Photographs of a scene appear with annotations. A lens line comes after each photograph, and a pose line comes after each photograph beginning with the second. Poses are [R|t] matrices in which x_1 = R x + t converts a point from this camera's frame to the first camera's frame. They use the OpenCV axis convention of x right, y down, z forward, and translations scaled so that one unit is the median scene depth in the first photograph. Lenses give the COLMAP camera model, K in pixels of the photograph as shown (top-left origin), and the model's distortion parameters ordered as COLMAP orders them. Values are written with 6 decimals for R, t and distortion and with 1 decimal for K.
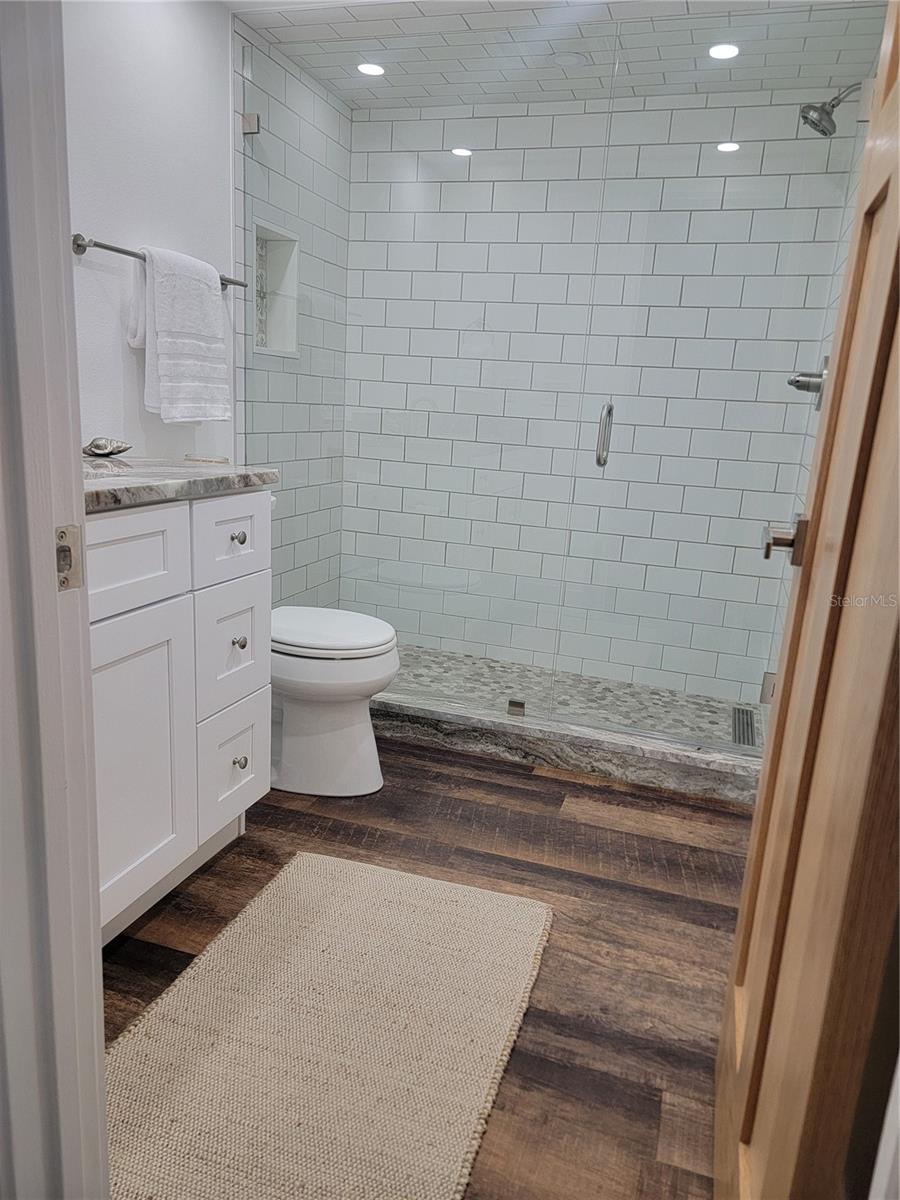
lens RADIAL K [[839.6, 0, 450.0], [0, 839.6, 607.3], [0, 0, 1]] dist [0.045781, -0.035187]
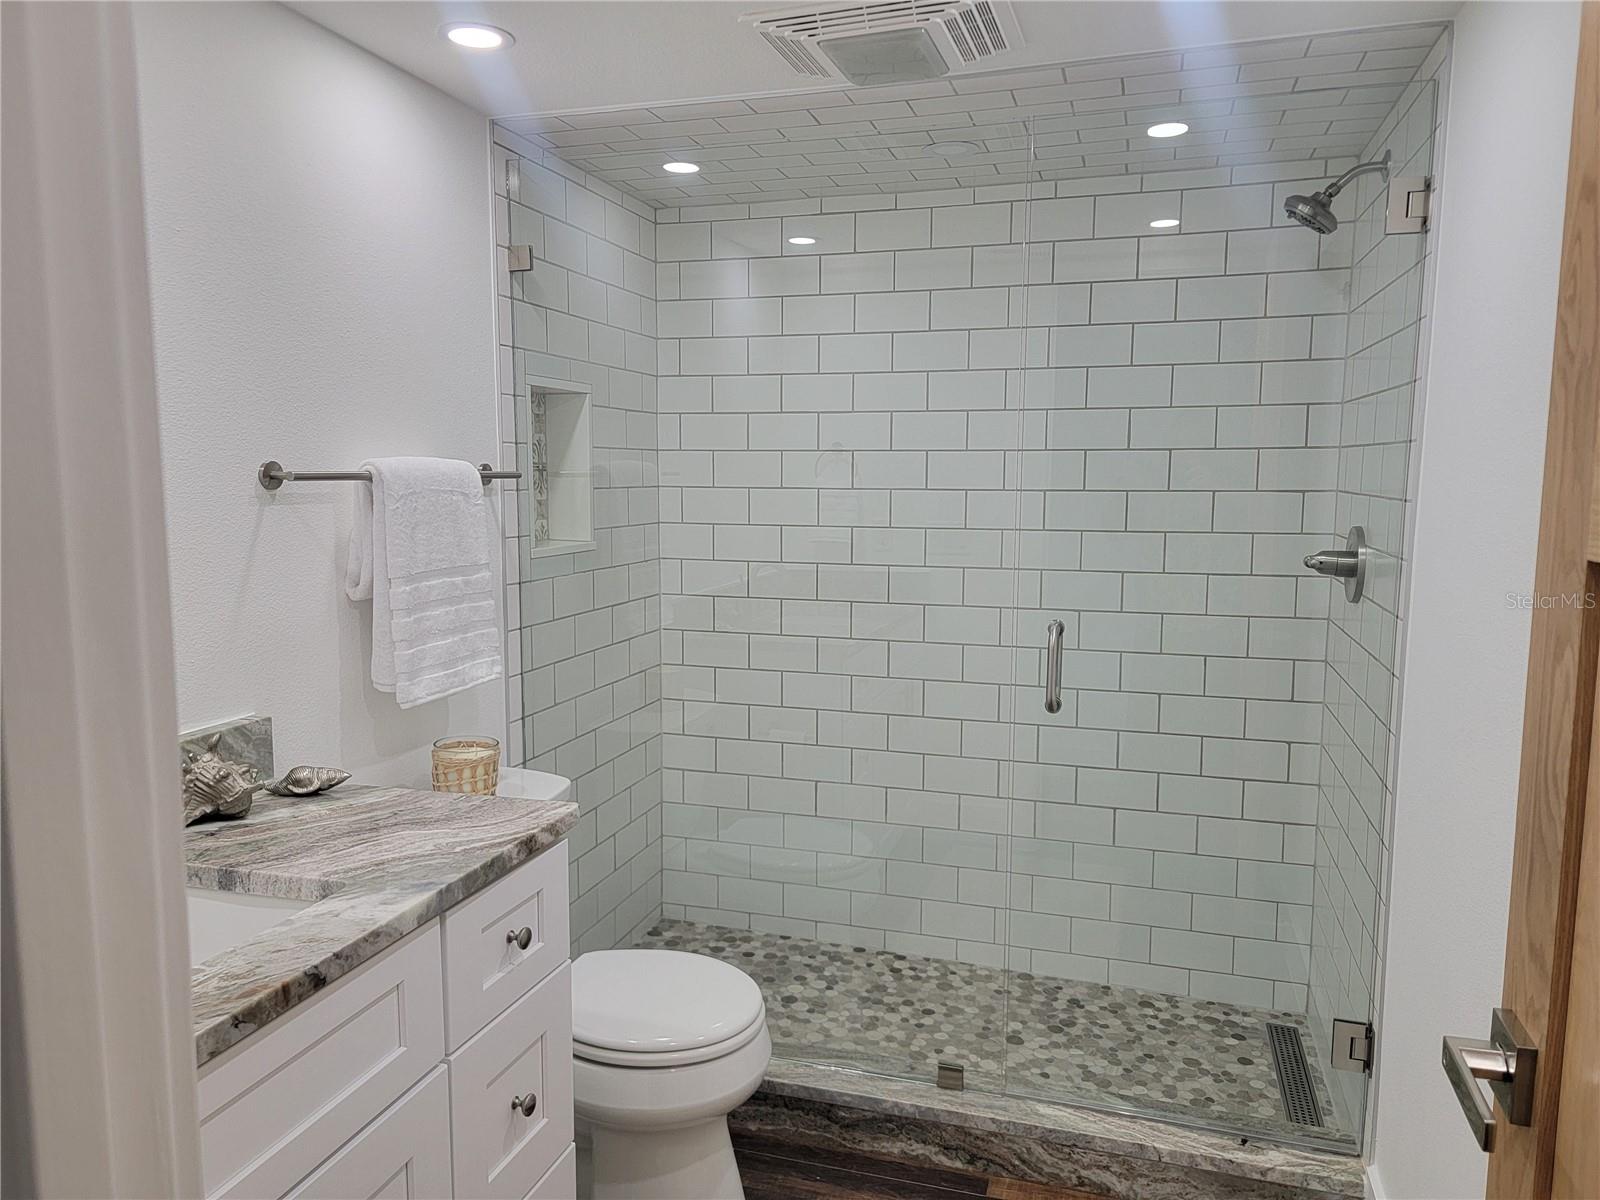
lens RADIAL K [[1119.5, 0, 800.9], [0, 1119.5, 590.2], [0, 0, 1]] dist [0.045781, -0.035187]
pose [[0.998198, -0.058571, 0.013076, -0.026324], [0.059787, 0.989422, -0.132170, -0.149285], [-0.005197, 0.132714, 0.991141, 0.092718]]
